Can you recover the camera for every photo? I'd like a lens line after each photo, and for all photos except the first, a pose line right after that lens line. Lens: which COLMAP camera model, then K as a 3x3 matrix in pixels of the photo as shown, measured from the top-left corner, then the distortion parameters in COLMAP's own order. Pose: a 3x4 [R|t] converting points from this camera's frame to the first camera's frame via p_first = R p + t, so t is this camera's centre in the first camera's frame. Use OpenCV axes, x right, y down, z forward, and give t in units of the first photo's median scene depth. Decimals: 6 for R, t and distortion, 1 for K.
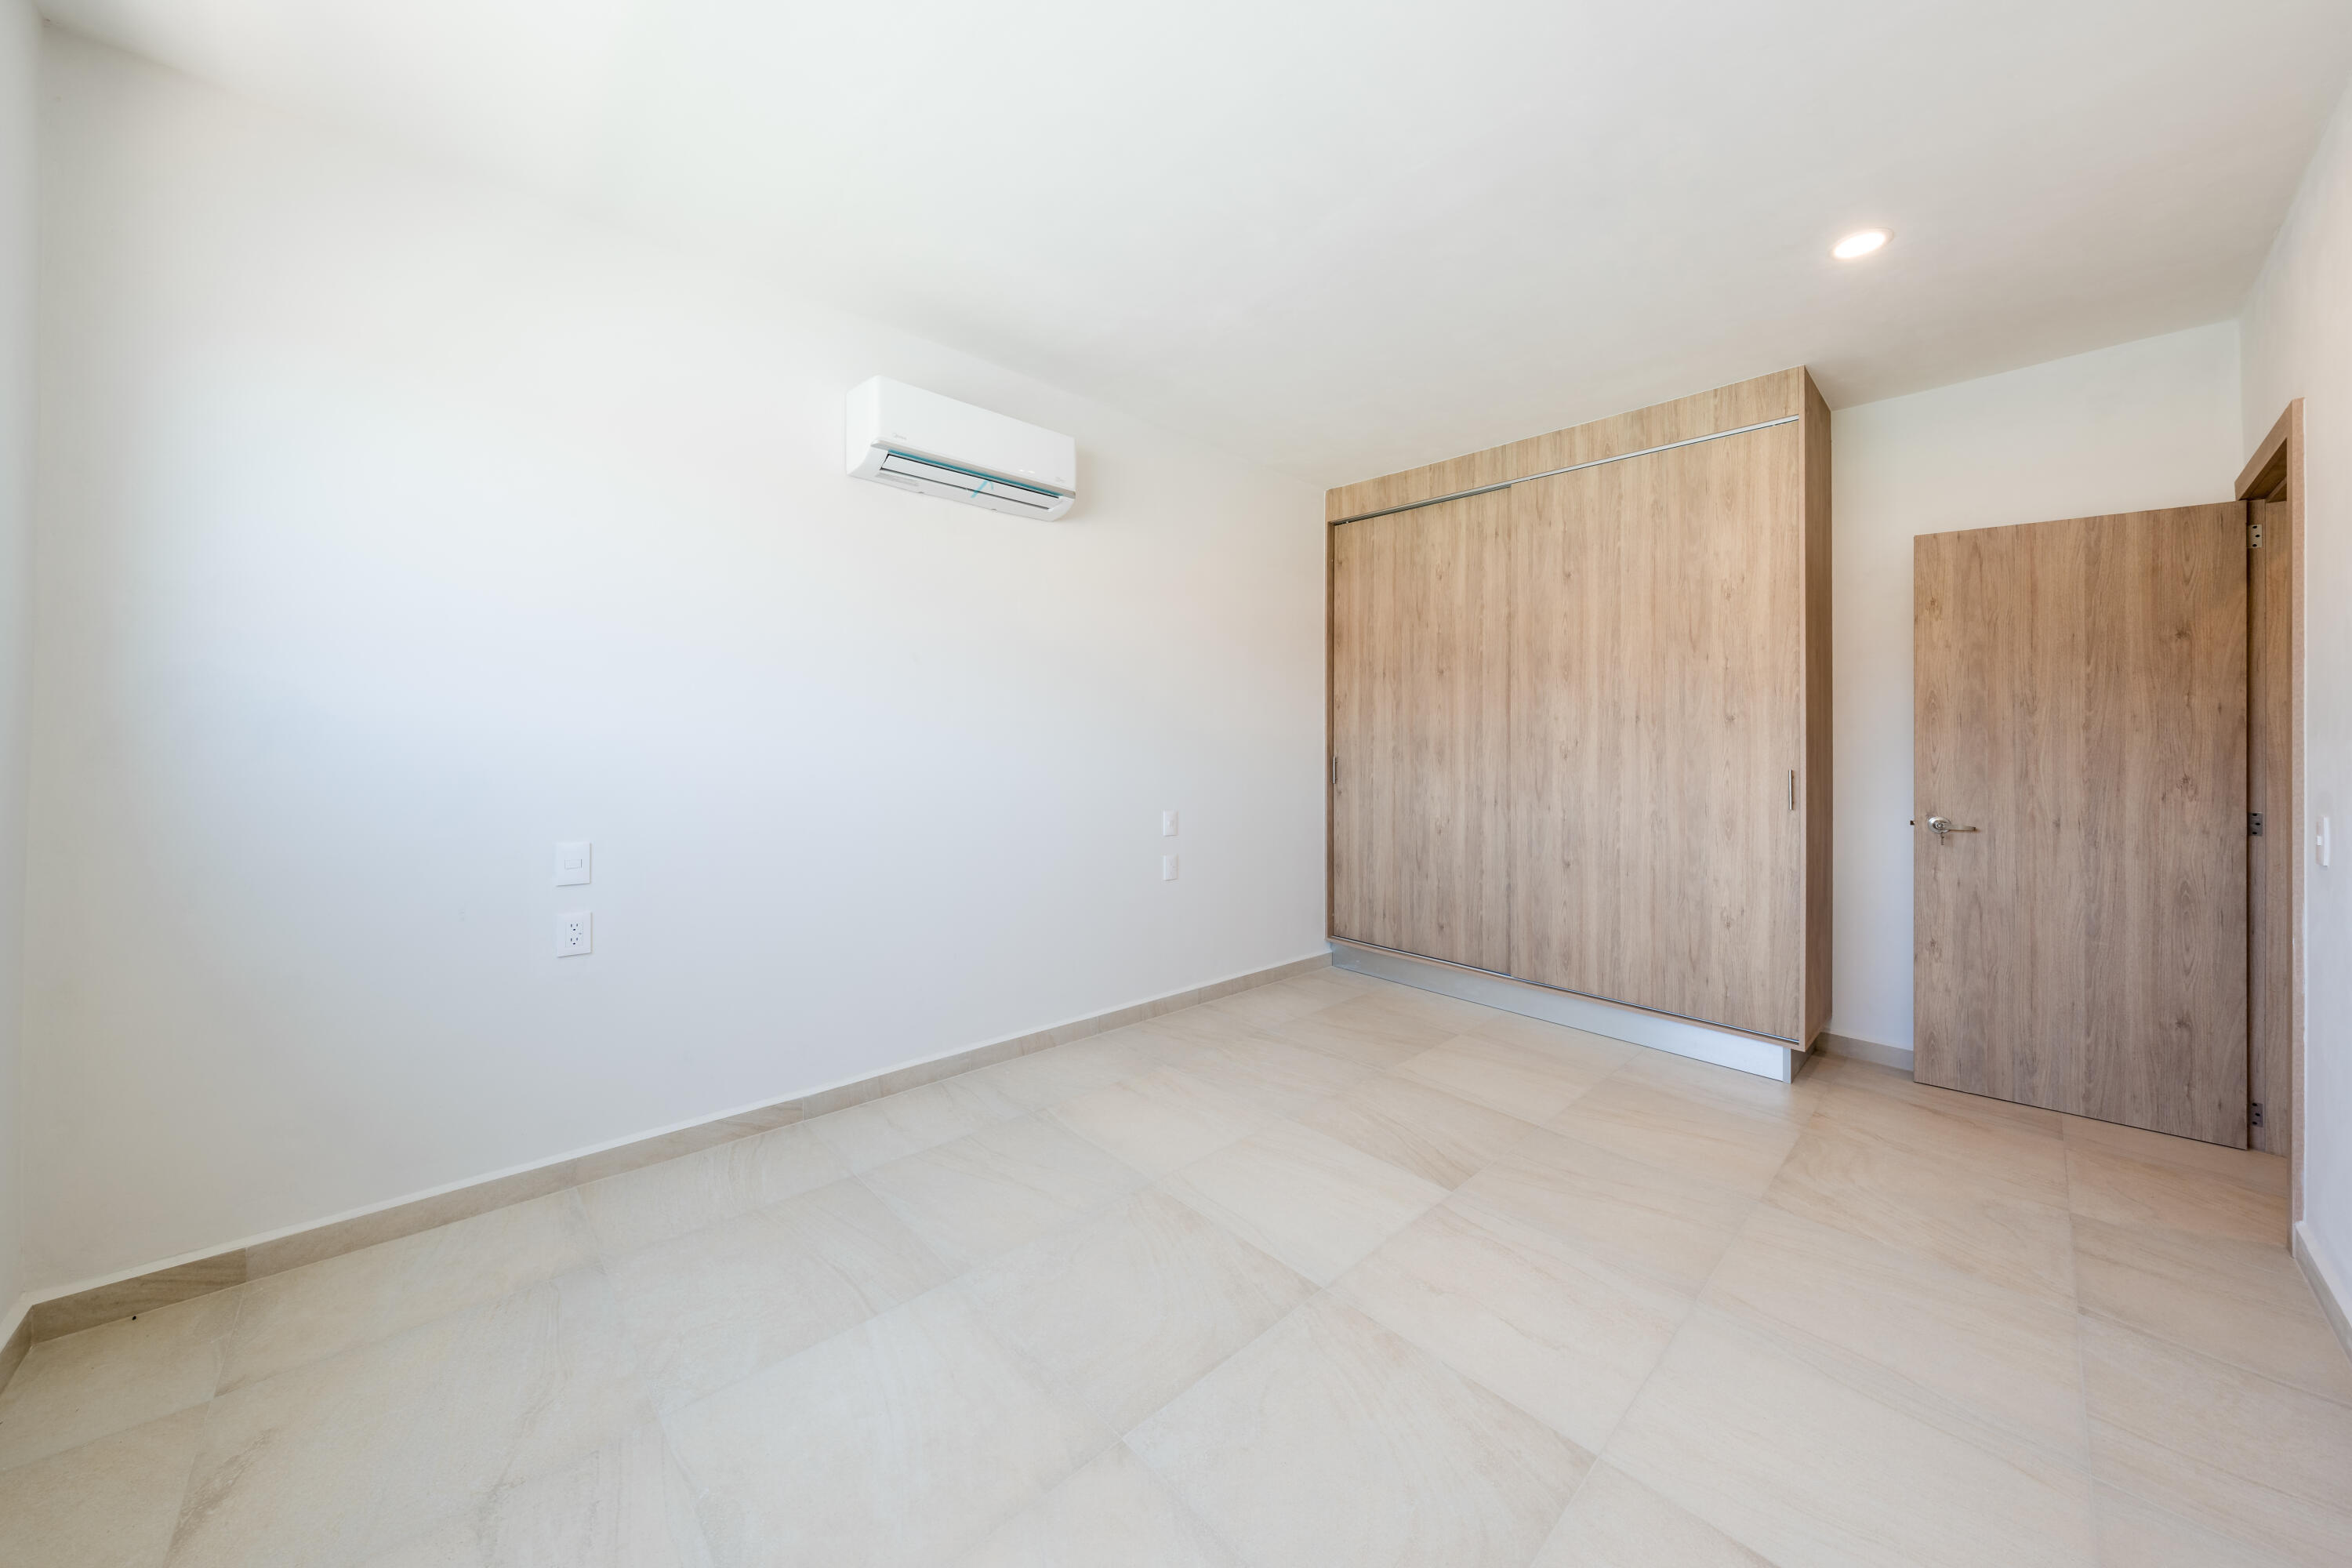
lens RADIAL K [[810.3, 0, 1170.8], [0, 810.3, 741.3], [0, 0, 1]] dist [0.008666, 0.000325]
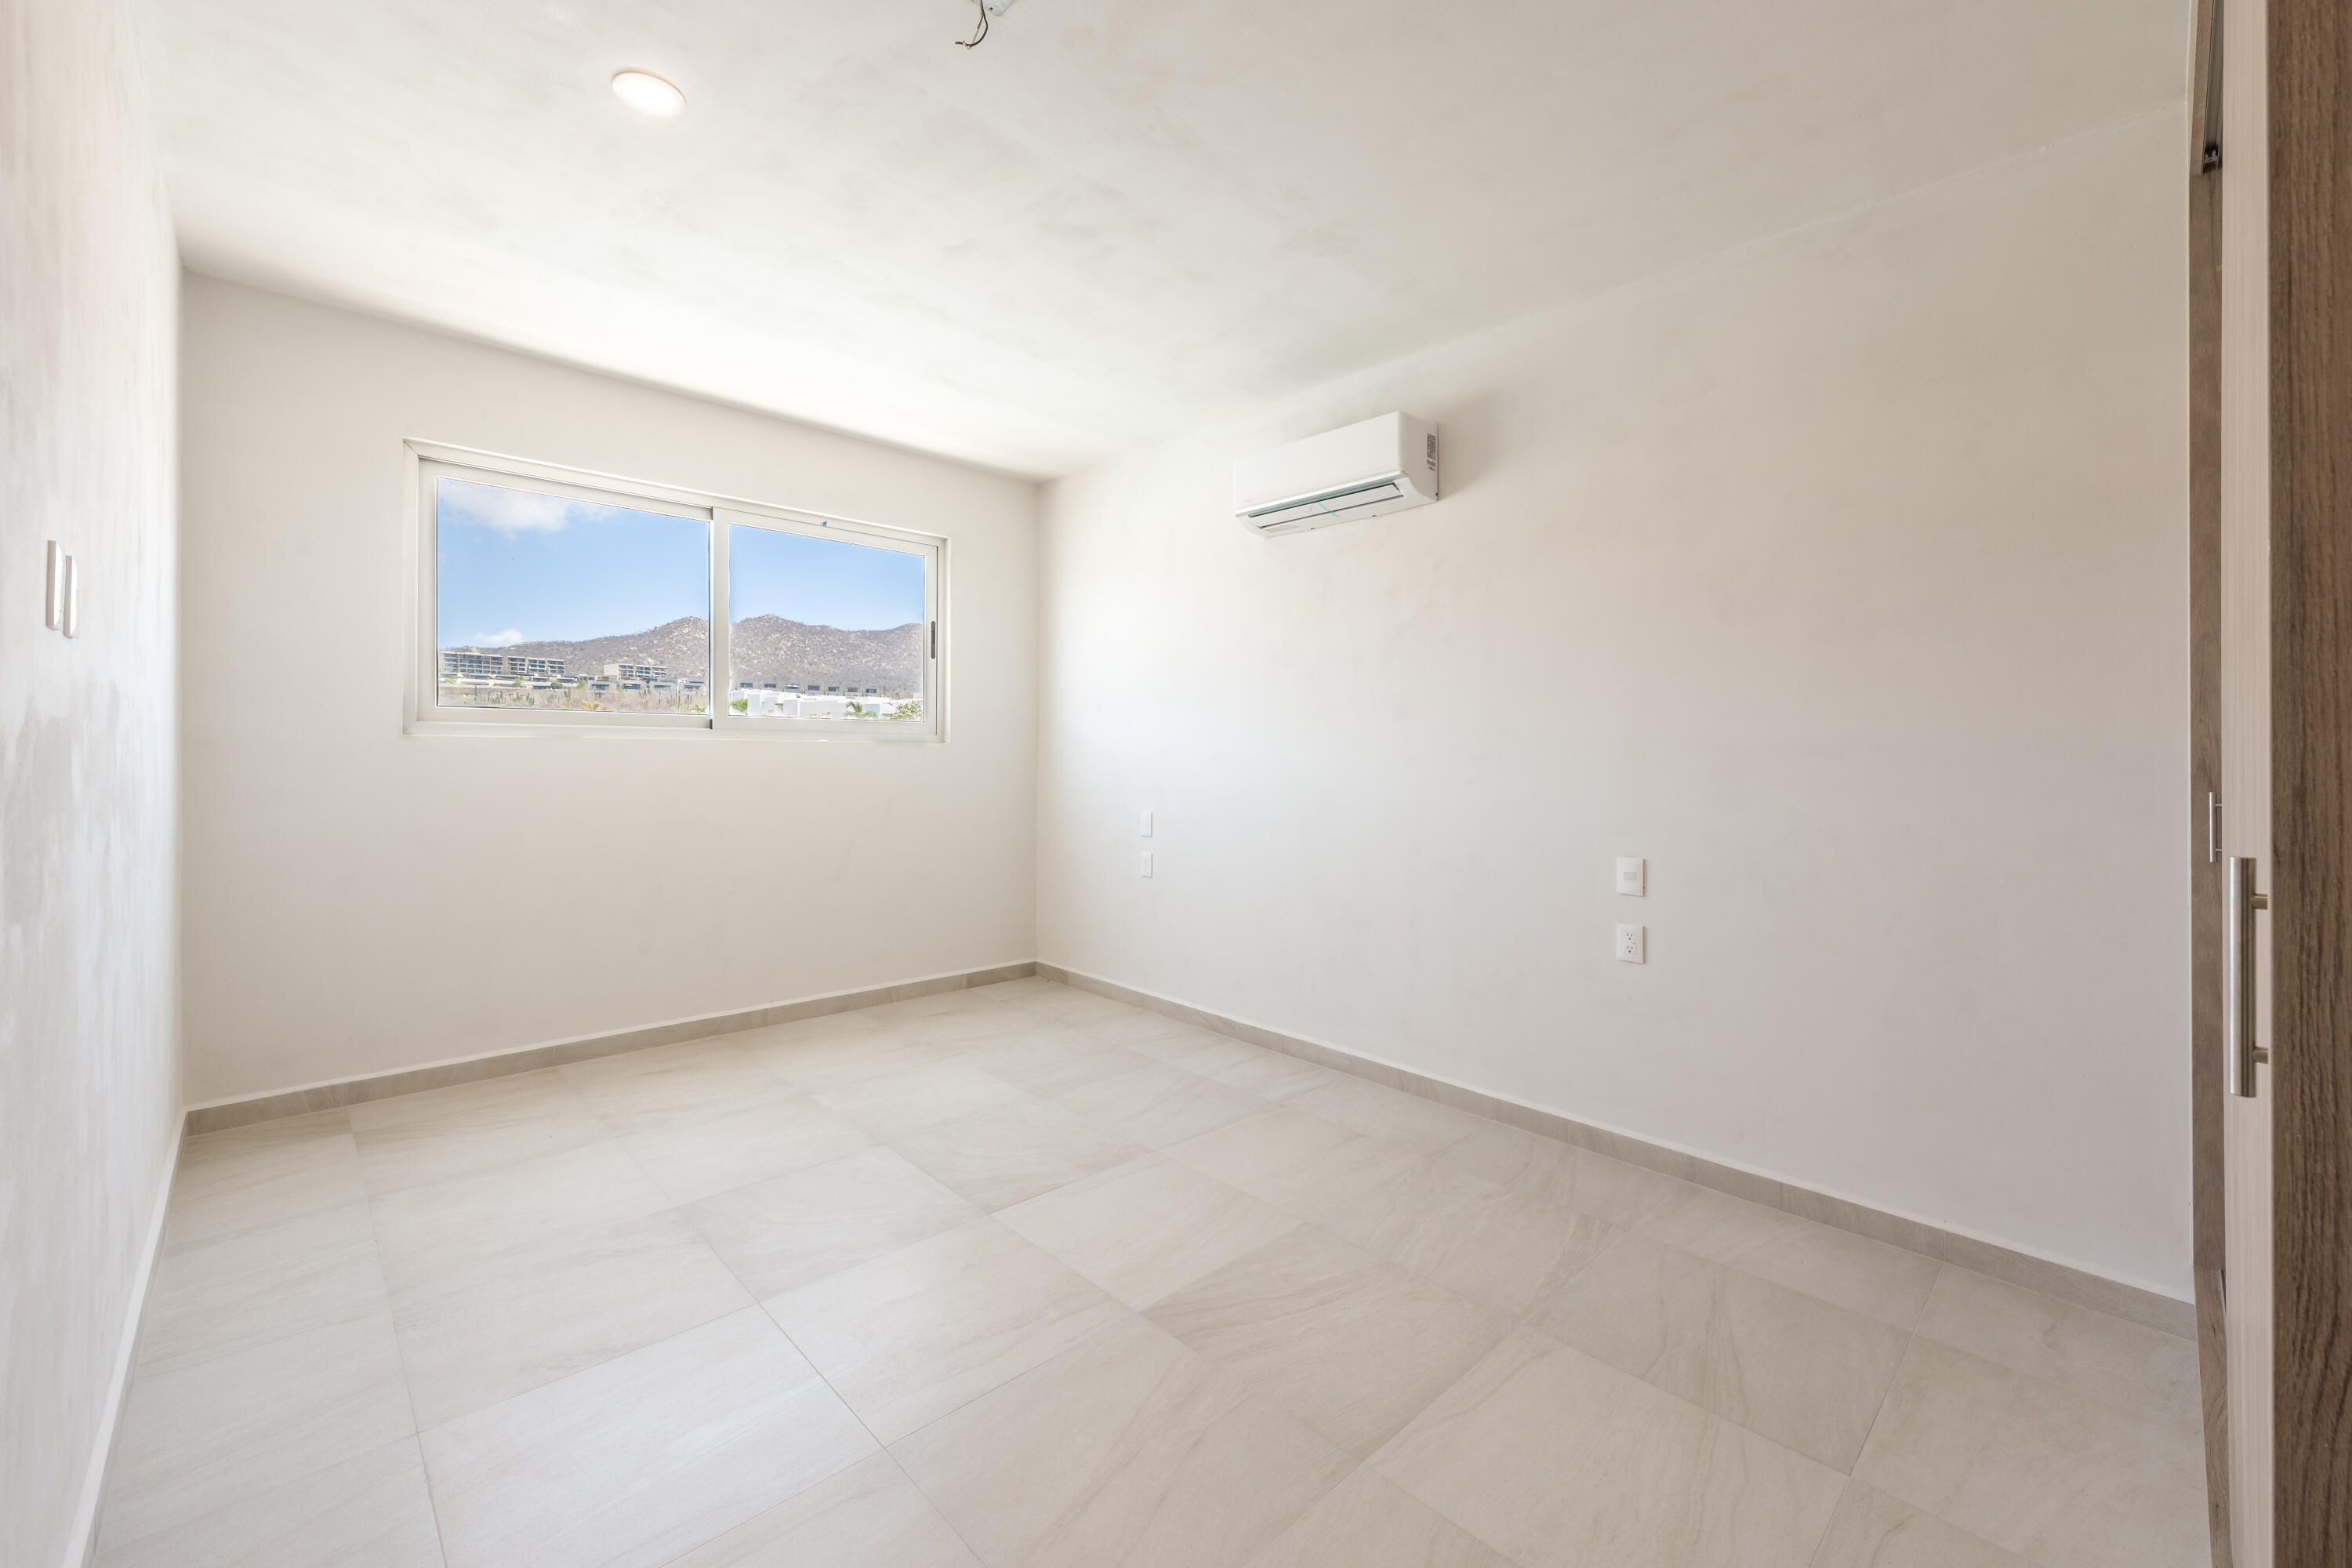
lens RADIAL K [[945.3, 0, 1175.7], [0, 945.3, 762.5], [0, 0, 1]] dist [-0.000074, -0.000250]
pose [[0.008692, -0.001020, -0.999962, 0.899978], [-0.007536, 0.999971, -0.001085, 0.014107], [0.999934, 0.007545, 0.008684, 0.728831]]
